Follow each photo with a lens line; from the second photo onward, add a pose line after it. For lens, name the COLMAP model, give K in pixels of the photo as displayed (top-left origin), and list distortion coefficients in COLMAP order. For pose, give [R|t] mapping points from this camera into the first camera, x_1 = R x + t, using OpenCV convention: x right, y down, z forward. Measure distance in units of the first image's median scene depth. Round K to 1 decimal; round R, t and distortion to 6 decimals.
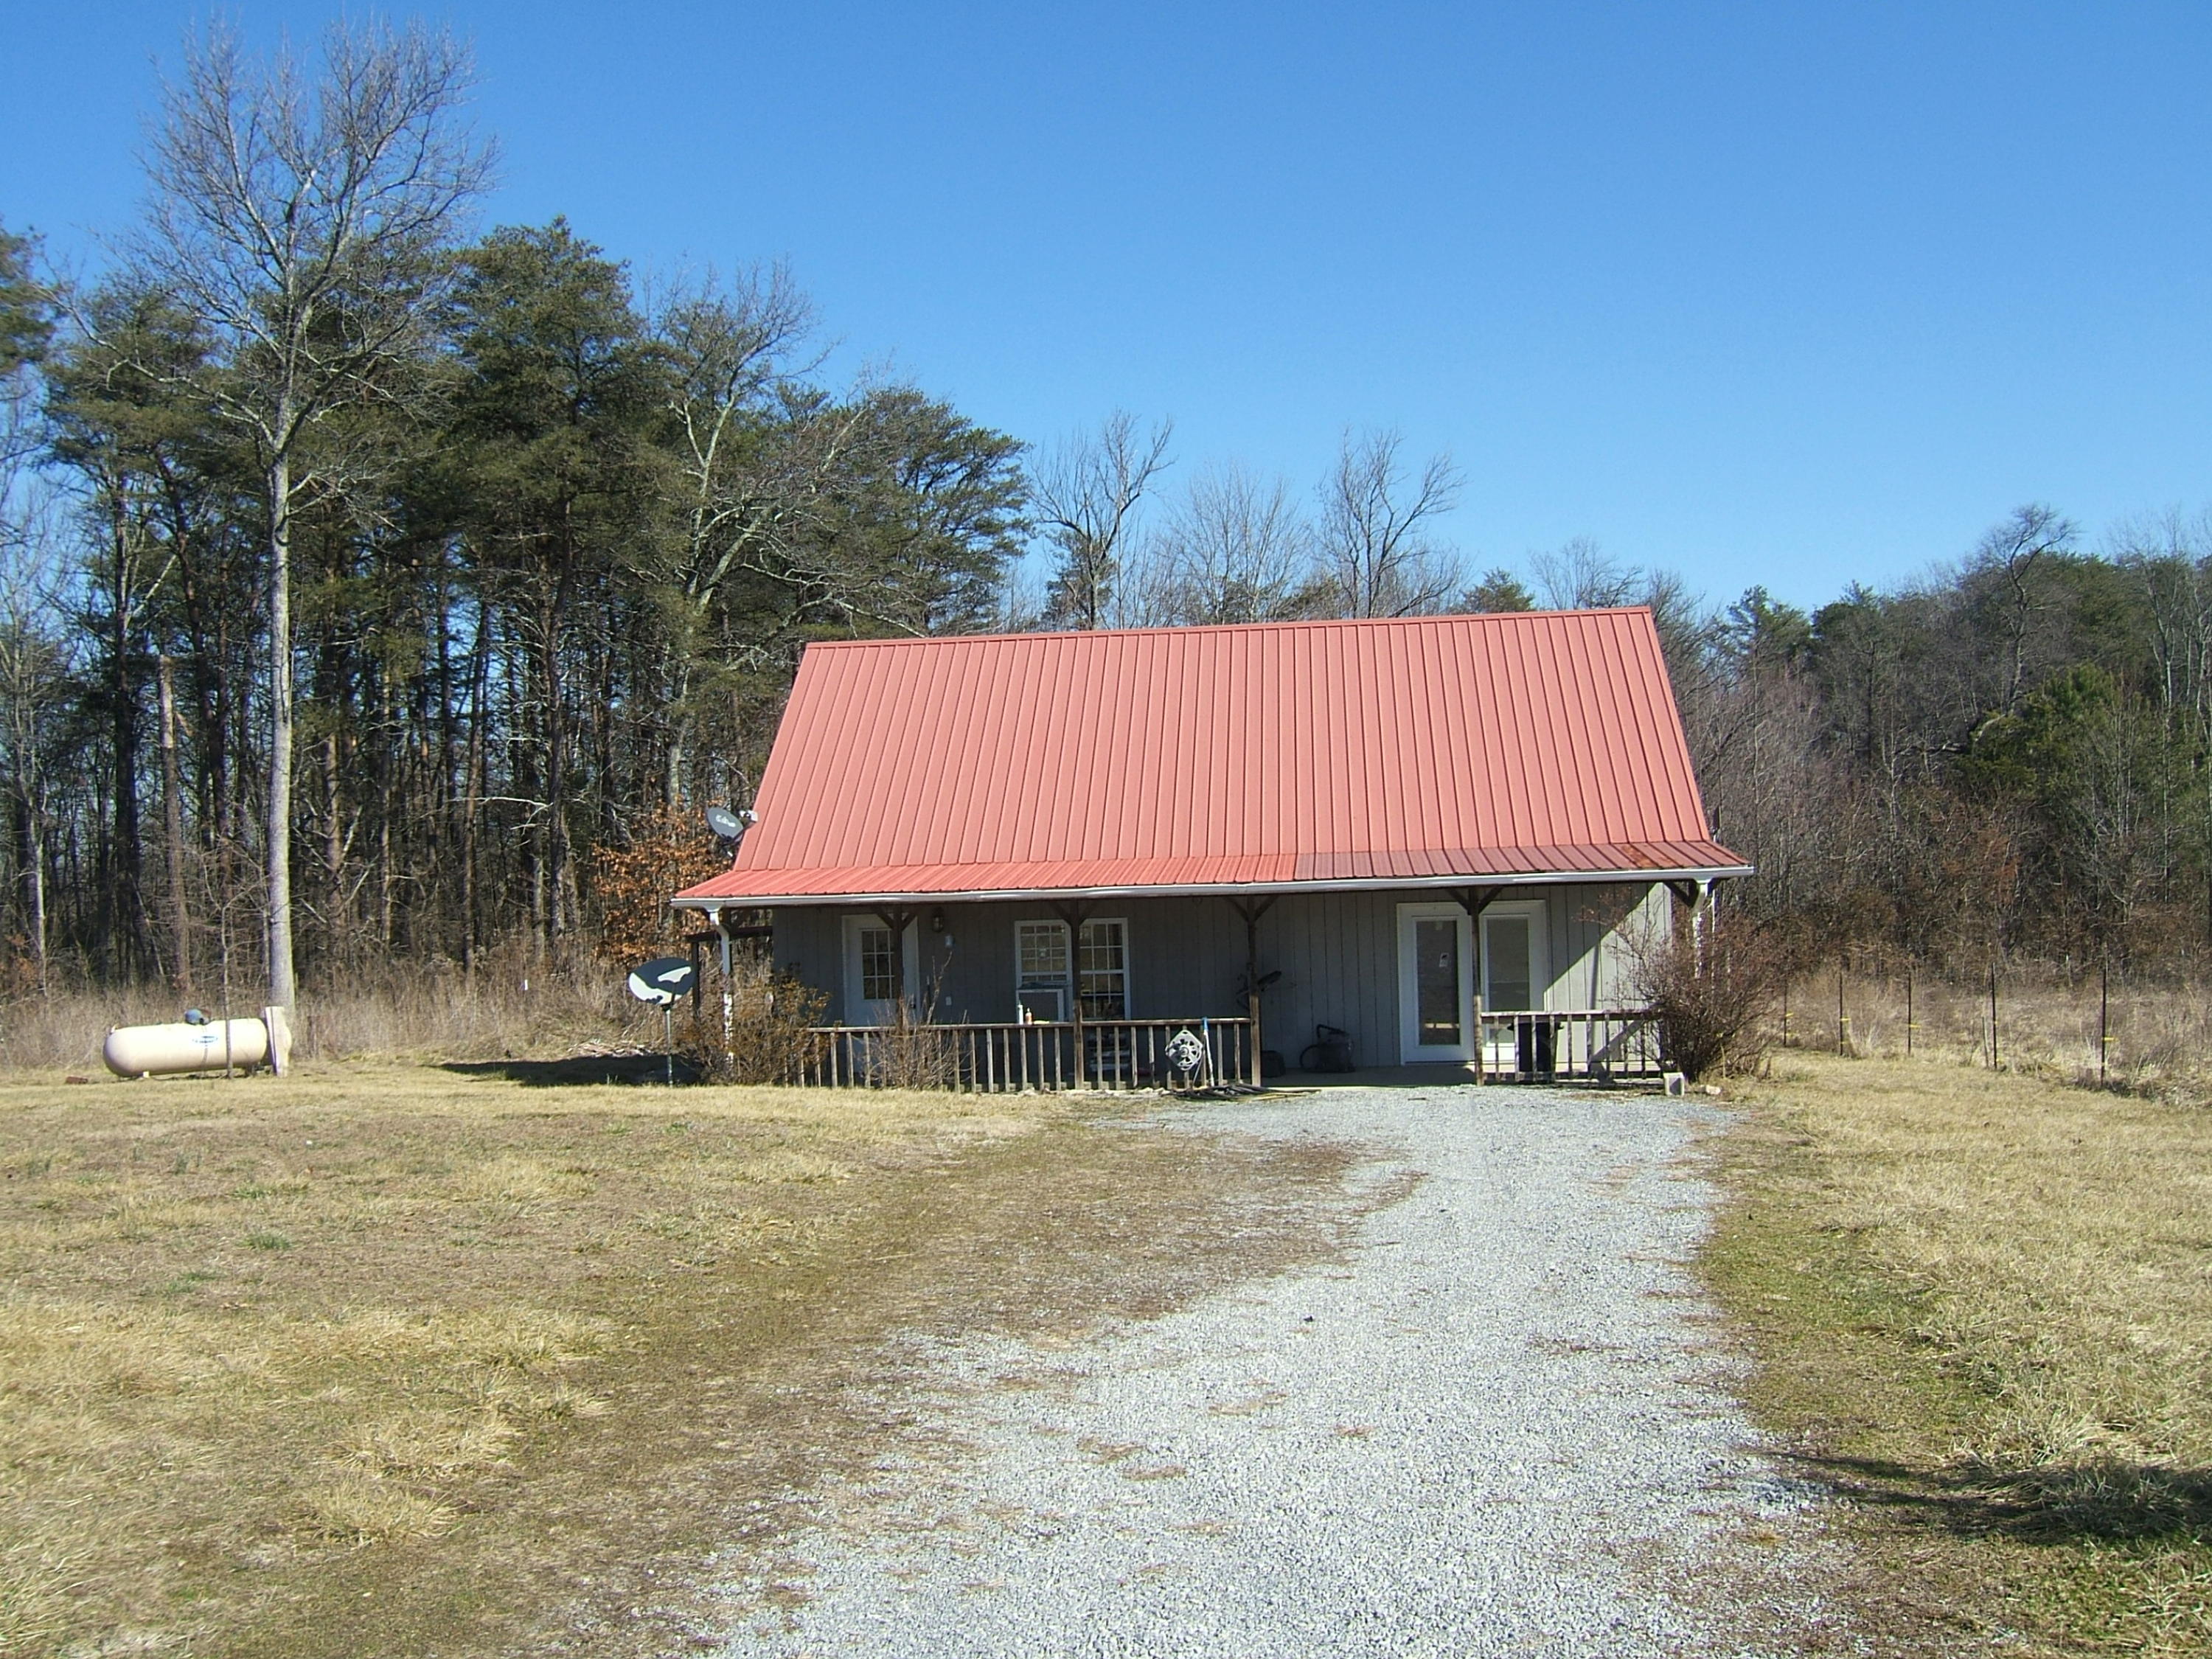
lens RADIAL K [[2068.5, 0, 1106.0], [0, 2068.5, 829.5], [0, 0, 1]] dist [-0.133451, -0.005140]
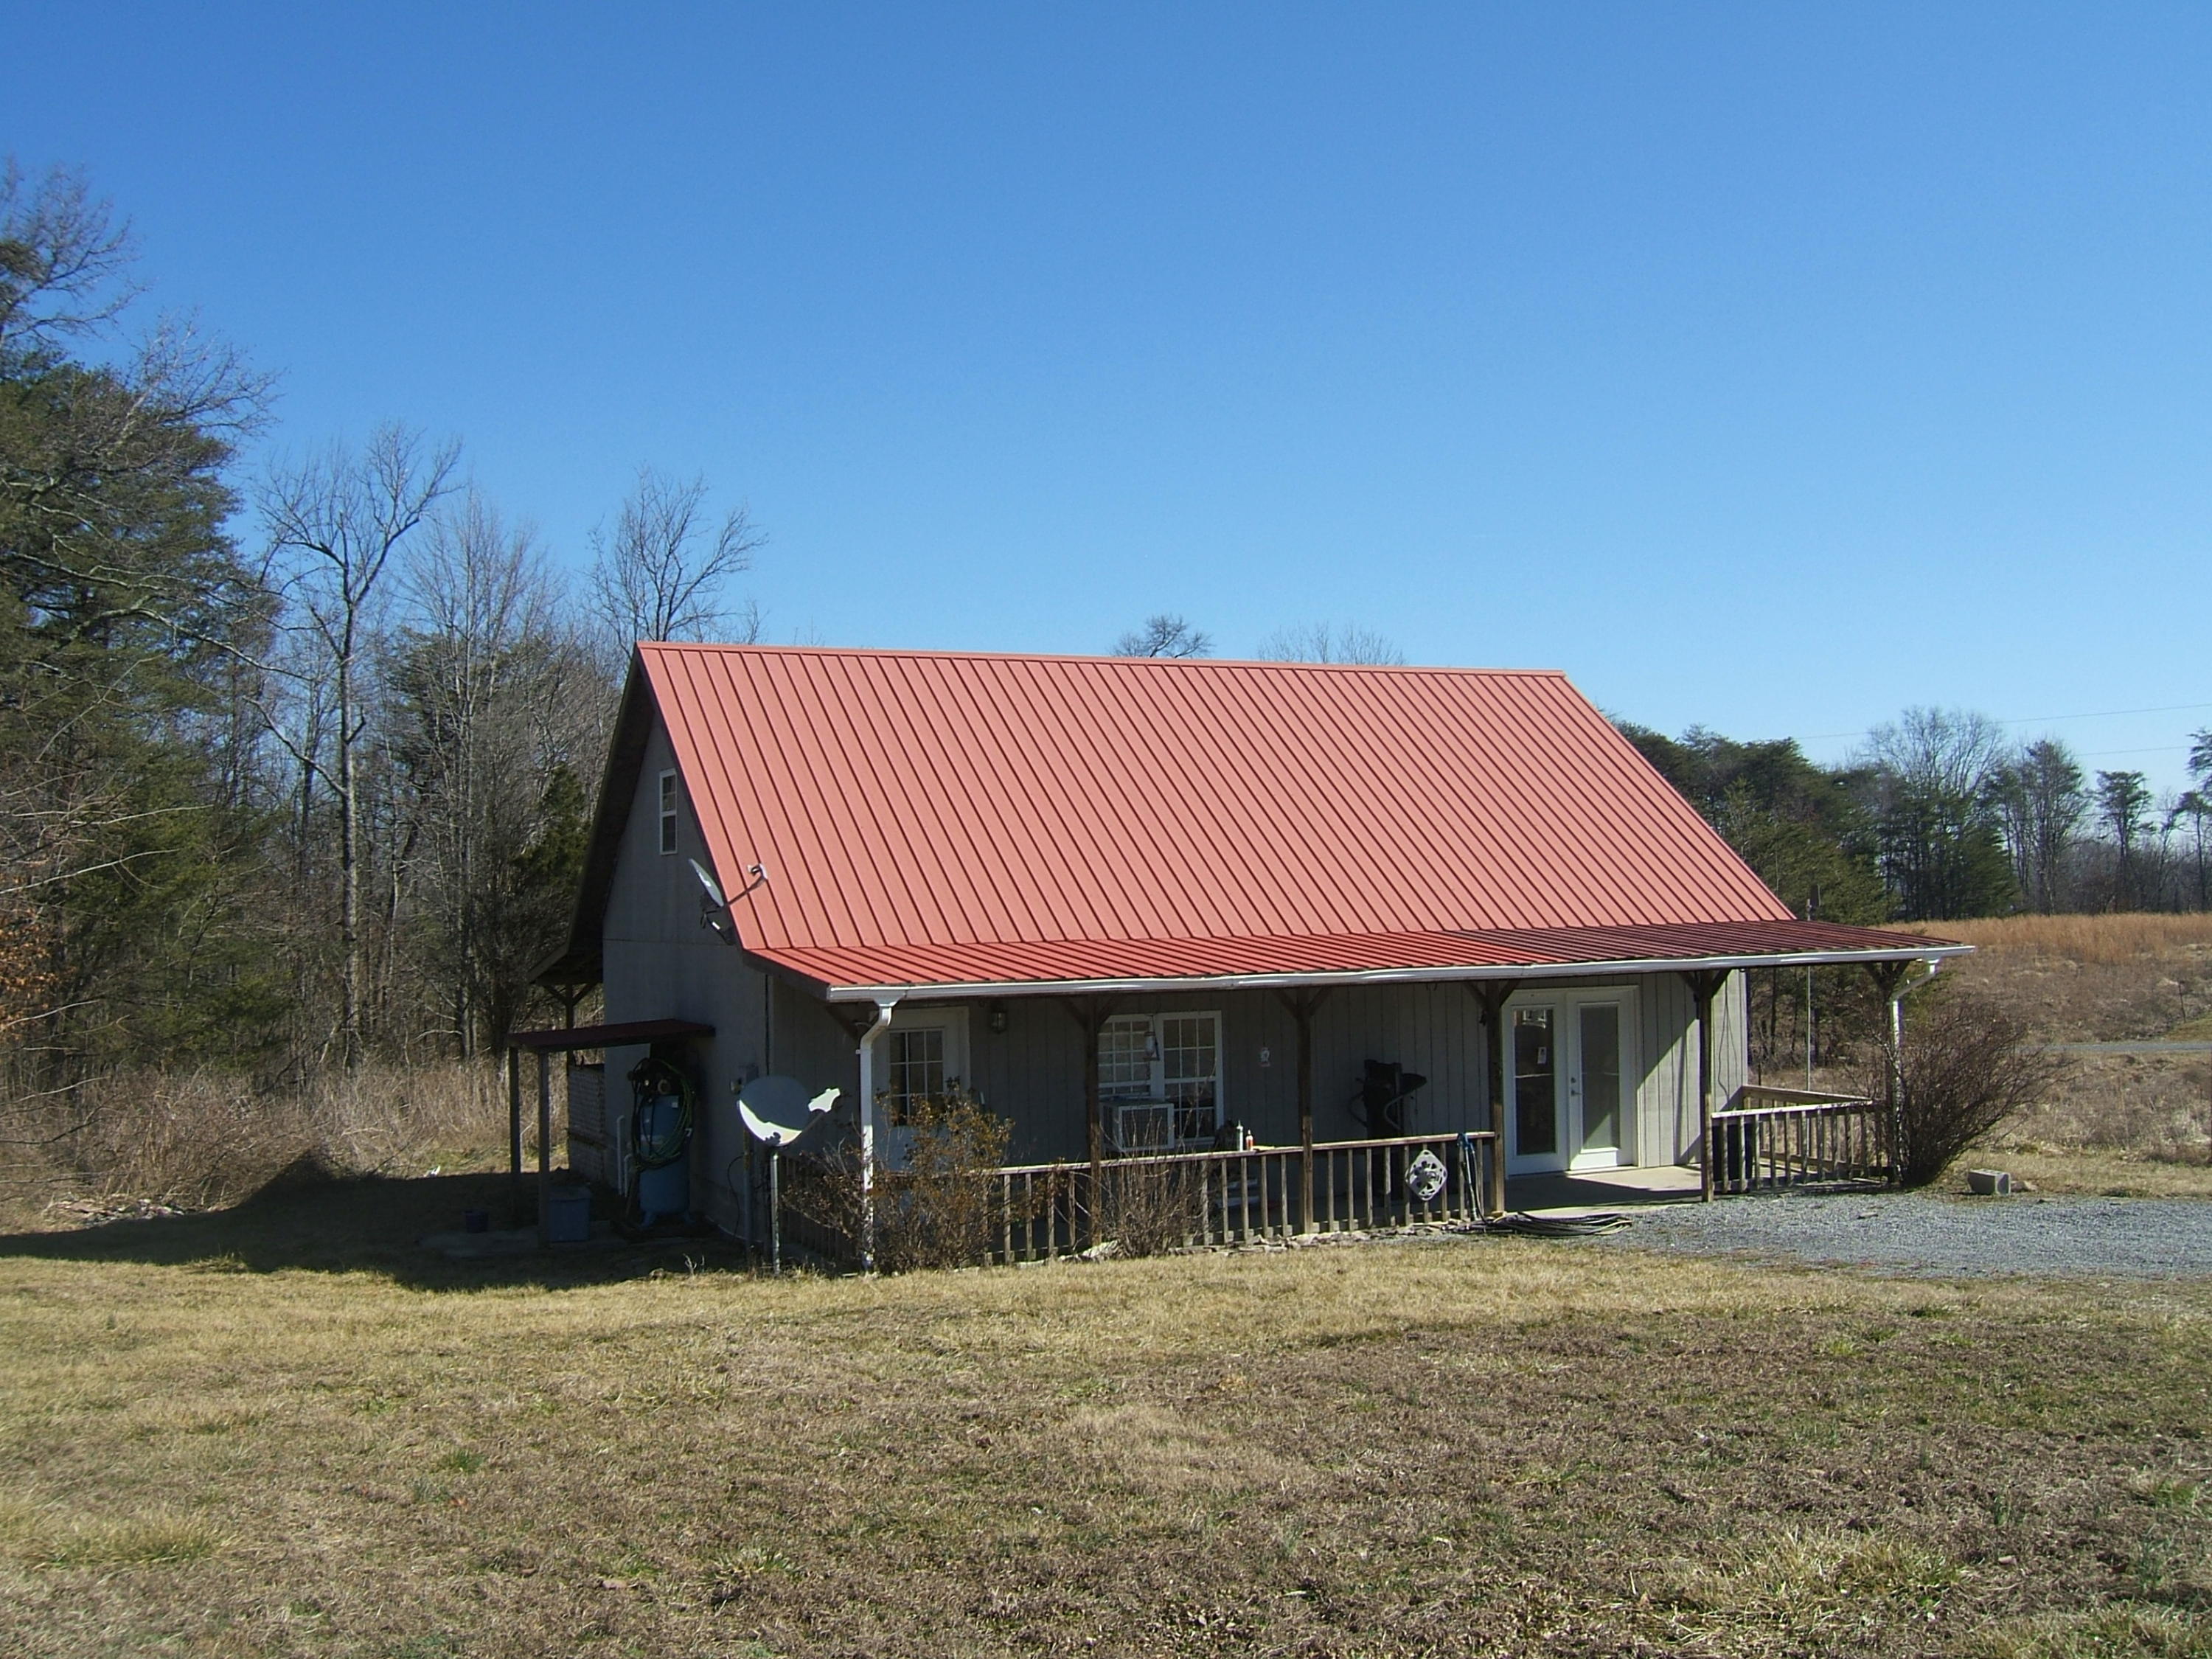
lens RADIAL K [[2068.5, 0, 1106.0], [0, 2068.5, 829.5], [0, 0, 1]] dist [-0.133451, -0.005140]
pose [[0.867550, 0.035280, 0.496097, -0.461782], [-0.012766, 0.998732, -0.048699, 0.013805], [-0.497186, 0.035916, 0.866900, 0.368019]]
